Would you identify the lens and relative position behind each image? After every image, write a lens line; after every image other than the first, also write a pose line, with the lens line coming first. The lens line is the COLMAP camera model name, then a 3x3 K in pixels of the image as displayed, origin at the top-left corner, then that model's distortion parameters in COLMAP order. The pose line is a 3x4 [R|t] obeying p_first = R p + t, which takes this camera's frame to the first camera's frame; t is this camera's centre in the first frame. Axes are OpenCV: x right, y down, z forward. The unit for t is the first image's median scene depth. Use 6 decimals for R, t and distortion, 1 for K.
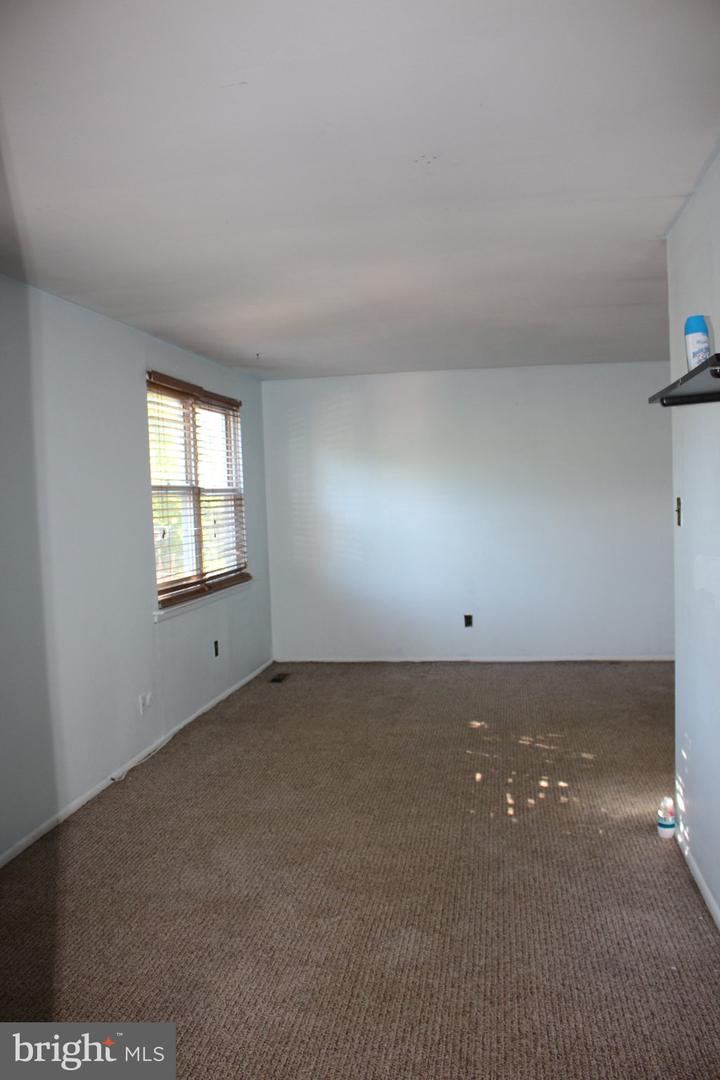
lens RADIAL K [[893.0, 0, 365.4], [0, 893.0, 547.0], [0, 0, 1]] dist [-0.155202, 0.123515]
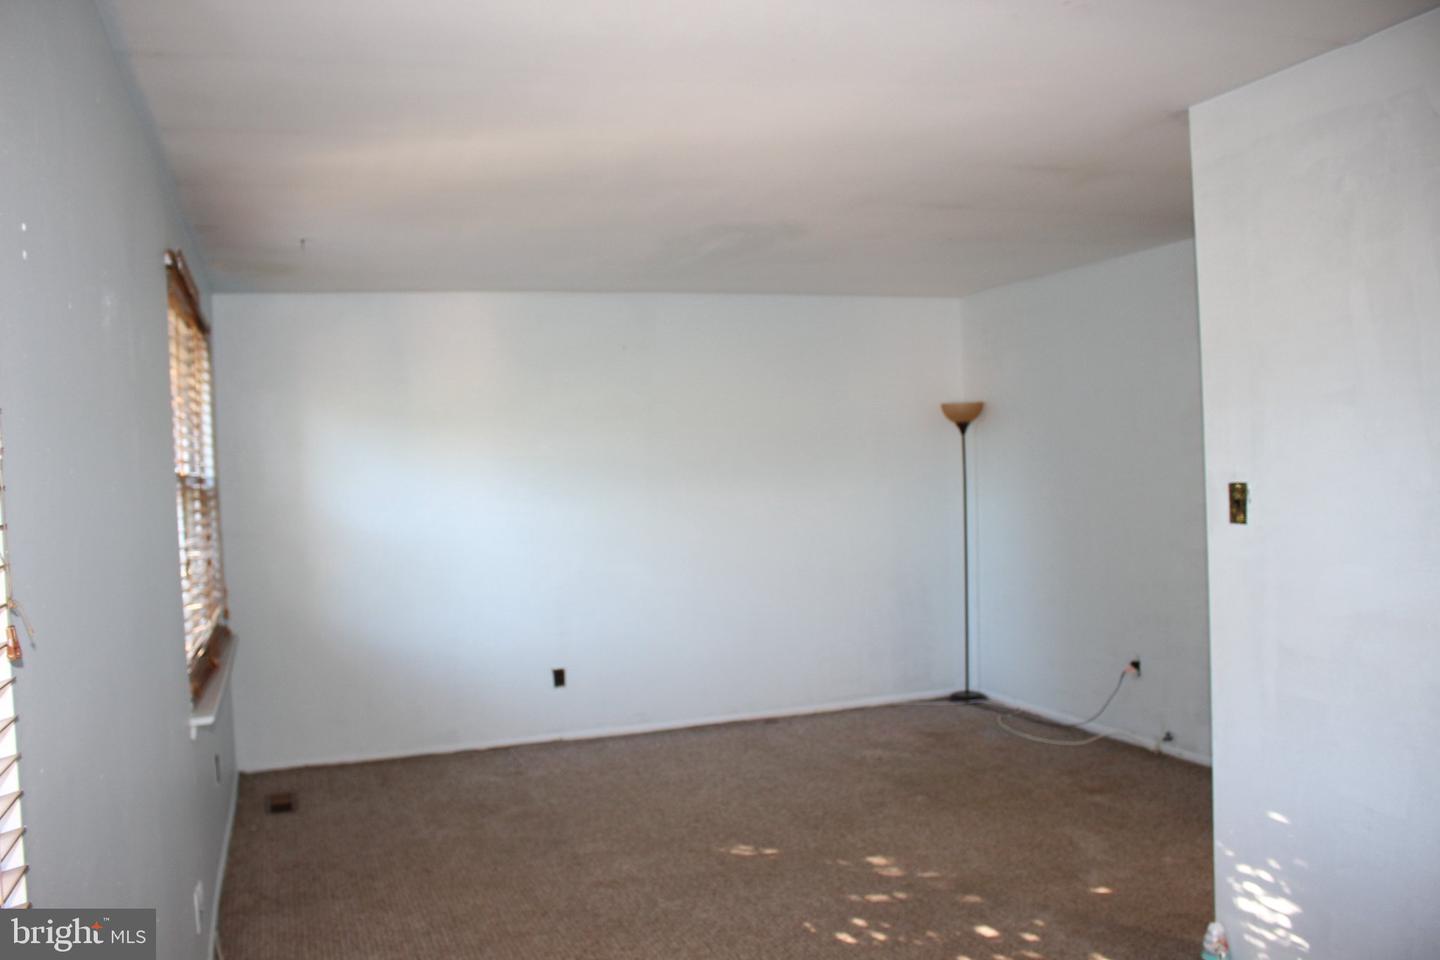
lens RADIAL K [[1190.6, 0, 718.1], [0, 1190.6, 483.5], [0, 0, 1]] dist [-0.155202, 0.123515]
pose [[0.886297, -0.012465, 0.462950, -0.184883], [0.040116, 0.997947, -0.049930, -0.011276], [-0.461377, 0.062825, 0.884977, 0.178888]]
